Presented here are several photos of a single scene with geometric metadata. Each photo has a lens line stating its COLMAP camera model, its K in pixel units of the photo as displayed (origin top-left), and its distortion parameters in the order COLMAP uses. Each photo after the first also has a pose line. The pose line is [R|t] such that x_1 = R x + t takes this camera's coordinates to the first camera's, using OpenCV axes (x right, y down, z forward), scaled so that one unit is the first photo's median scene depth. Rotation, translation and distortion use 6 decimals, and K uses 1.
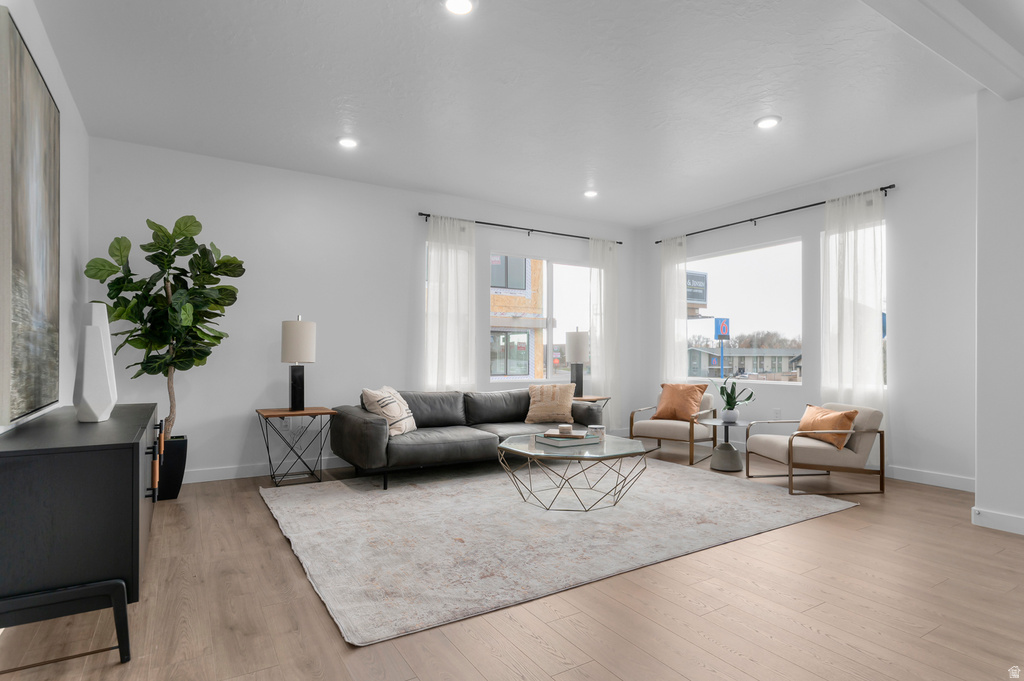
lens RADIAL K [[542.8, 0, 512.8], [0, 542.8, 347.9], [0, 0, 1]] dist [-0.000100, -0.000065]
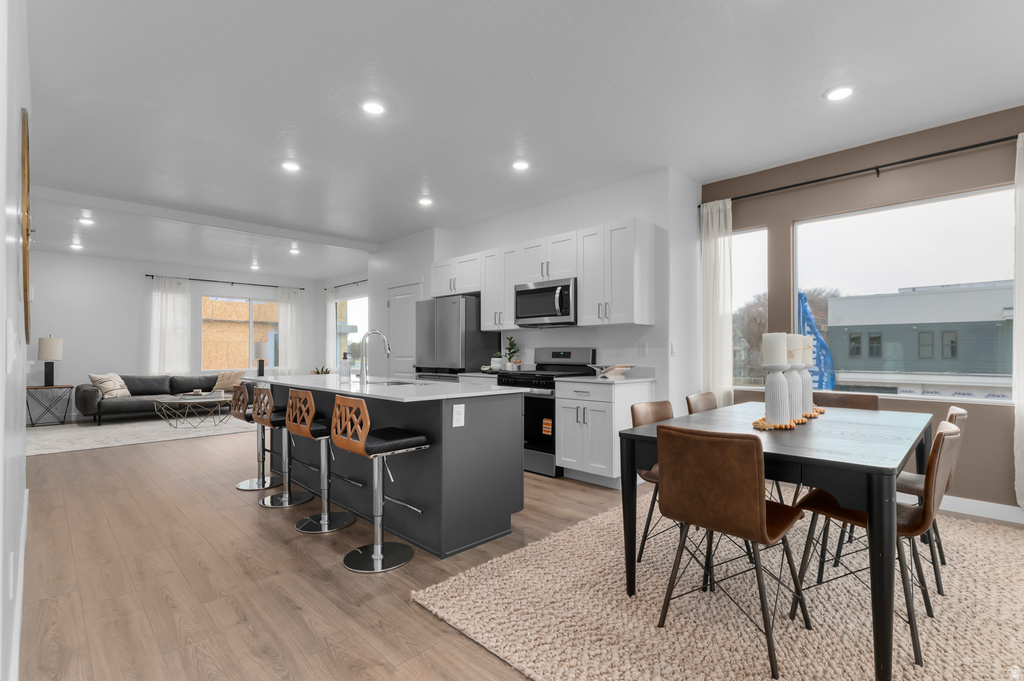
lens RADIAL K [[473.7, 0, 513.9], [0, 473.7, 339.5], [0, 0, 1]] dist [0.012518, 0.000107]
pose [[0.970215, 0.004356, 0.242204, 0.662115], [-0.001409, 0.999923, -0.012340, -0.022205], [-0.242239, 0.011631, 0.970147, -0.852515]]
